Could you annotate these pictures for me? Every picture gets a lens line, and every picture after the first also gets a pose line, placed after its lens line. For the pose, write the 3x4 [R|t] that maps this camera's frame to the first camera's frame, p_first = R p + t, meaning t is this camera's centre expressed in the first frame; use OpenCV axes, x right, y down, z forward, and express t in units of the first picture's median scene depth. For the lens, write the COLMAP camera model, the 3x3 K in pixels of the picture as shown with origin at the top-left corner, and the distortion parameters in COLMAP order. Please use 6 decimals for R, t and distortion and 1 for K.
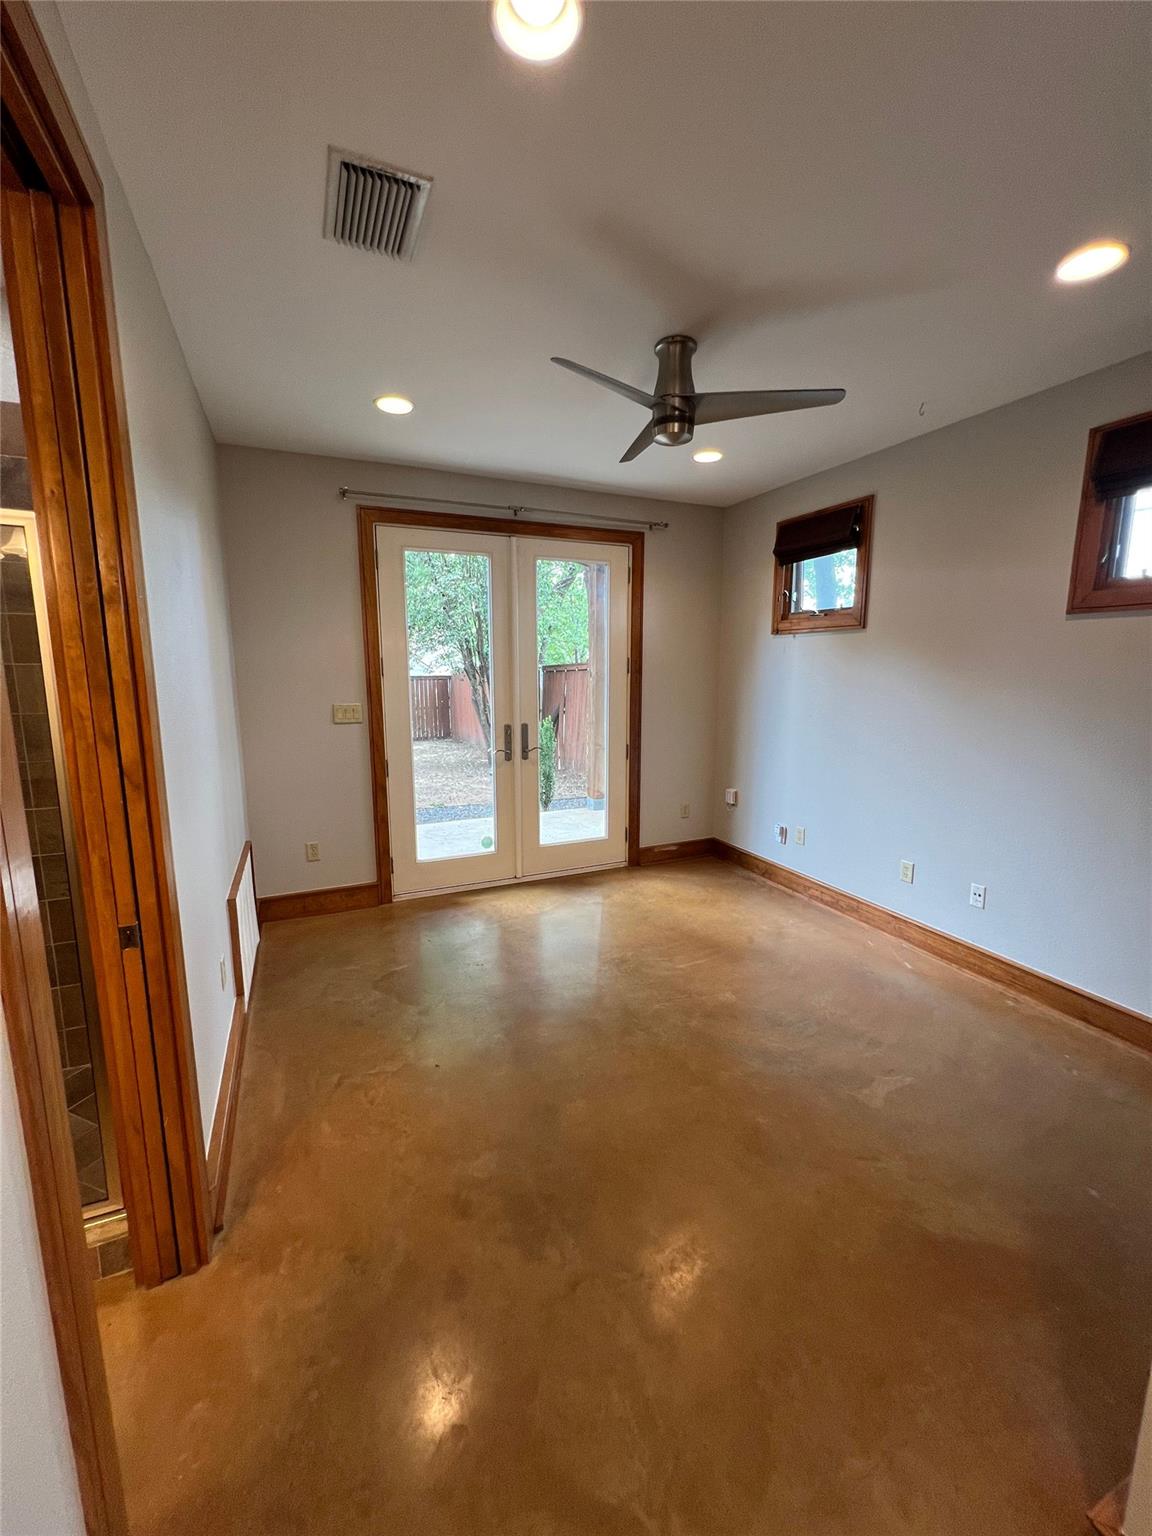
lens RADIAL K [[614.5, 0, 576.0], [0, 614.5, 764.7], [0, 0, 1]] dist [-0.002157, 0.000369]
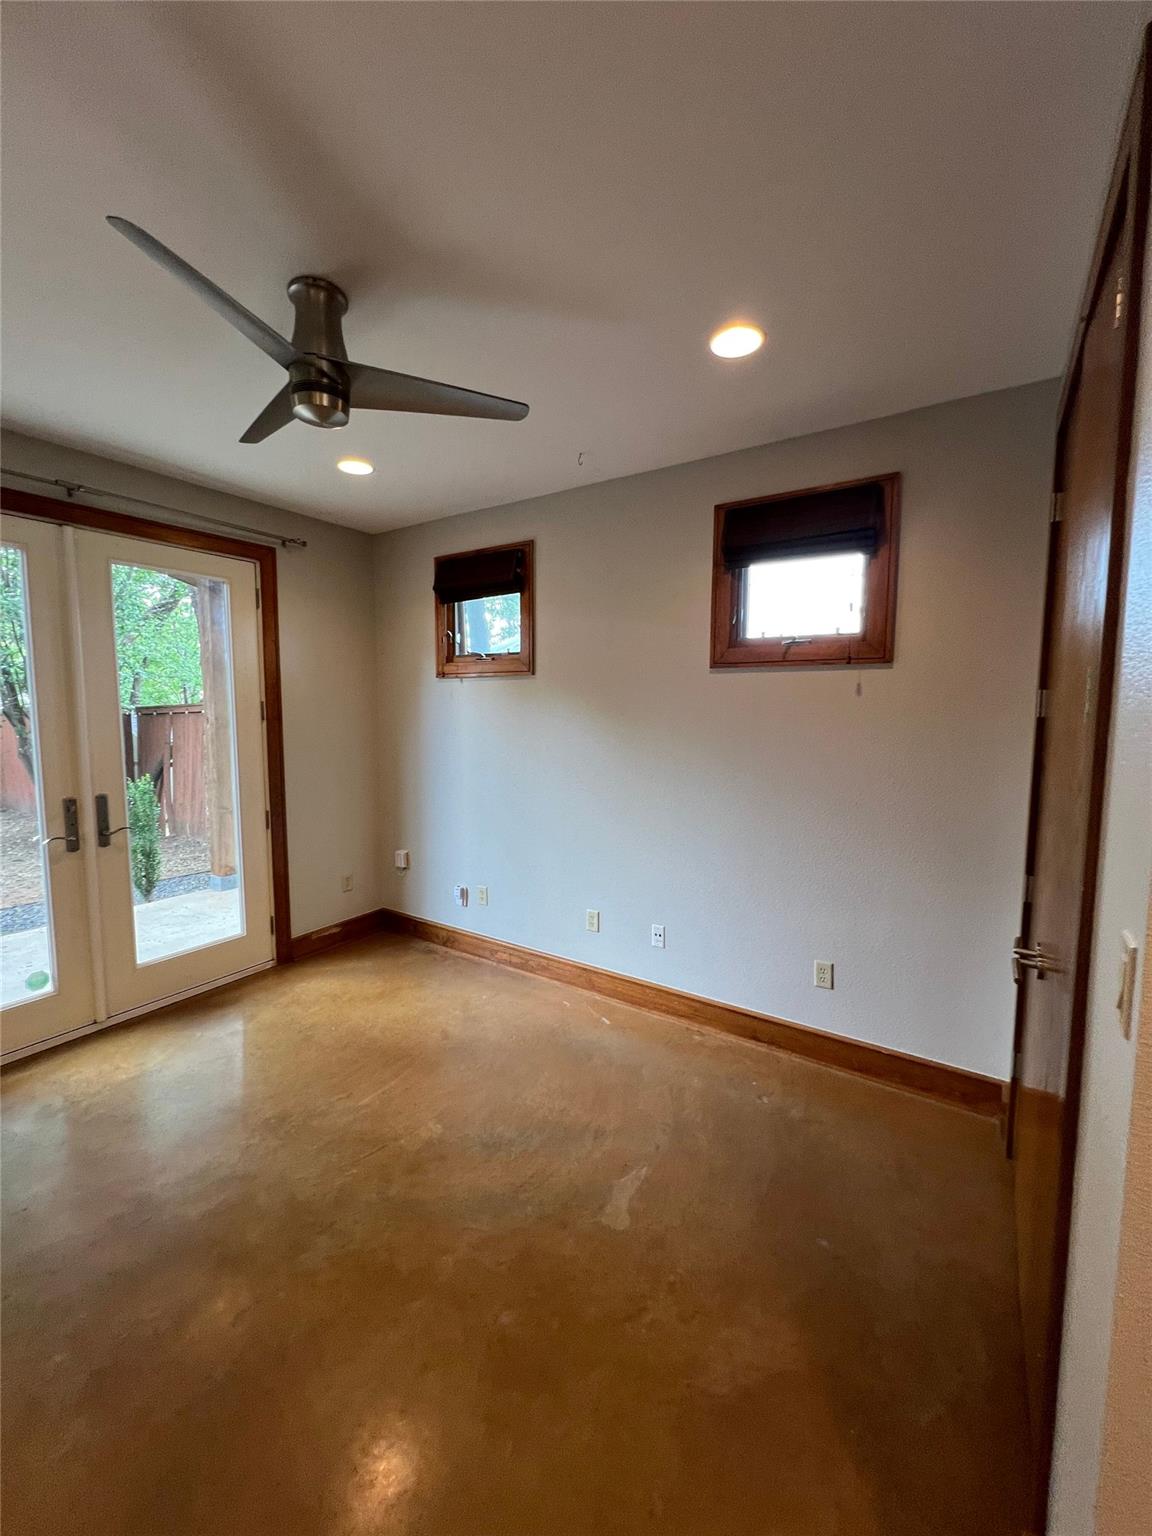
lens RADIAL K [[614.5, 0, 573.6], [0, 614.5, 763.7], [0, 0, 1]] dist [-0.002157, 0.000369]
pose [[0.846608, -0.044847, 0.530324, 0.002193], [0.080002, 0.995845, -0.043501, -0.032756], [-0.526169, 0.079256, 0.846679, 0.148906]]
